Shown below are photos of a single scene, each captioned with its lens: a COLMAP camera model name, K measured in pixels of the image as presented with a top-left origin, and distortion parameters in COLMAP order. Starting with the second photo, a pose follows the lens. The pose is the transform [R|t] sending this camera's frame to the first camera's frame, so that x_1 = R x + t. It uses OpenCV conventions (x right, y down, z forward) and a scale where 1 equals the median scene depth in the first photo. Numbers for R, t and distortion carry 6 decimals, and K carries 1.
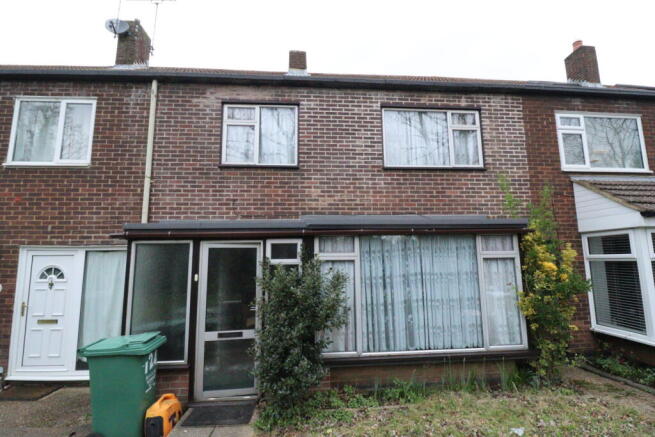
lens RADIAL K [[302.7, 0, 327.4], [0, 302.7, 220.1], [0, 0, 1]] dist [-0.017794, -0.002539]
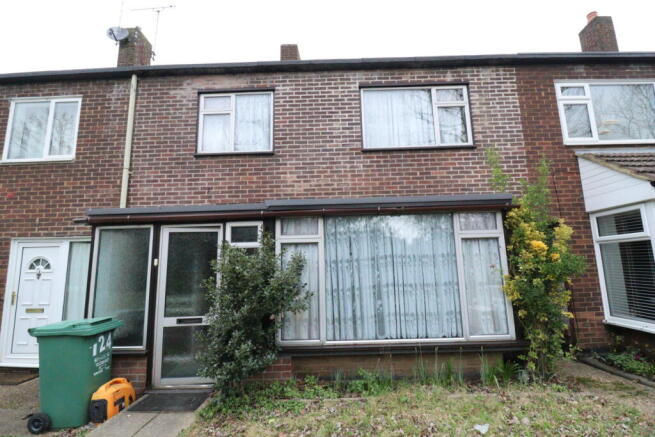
lens RADIAL K [[302.7, 0, 327.7], [0, 302.7, 218.3], [0, 0, 1]] dist [-0.017794, -0.002539]
pose [[0.995697, -0.026396, -0.088827, 0.171760], [0.024479, 0.999445, -0.022599, 0.066699], [0.089374, 0.020327, 0.995791, 0.053464]]
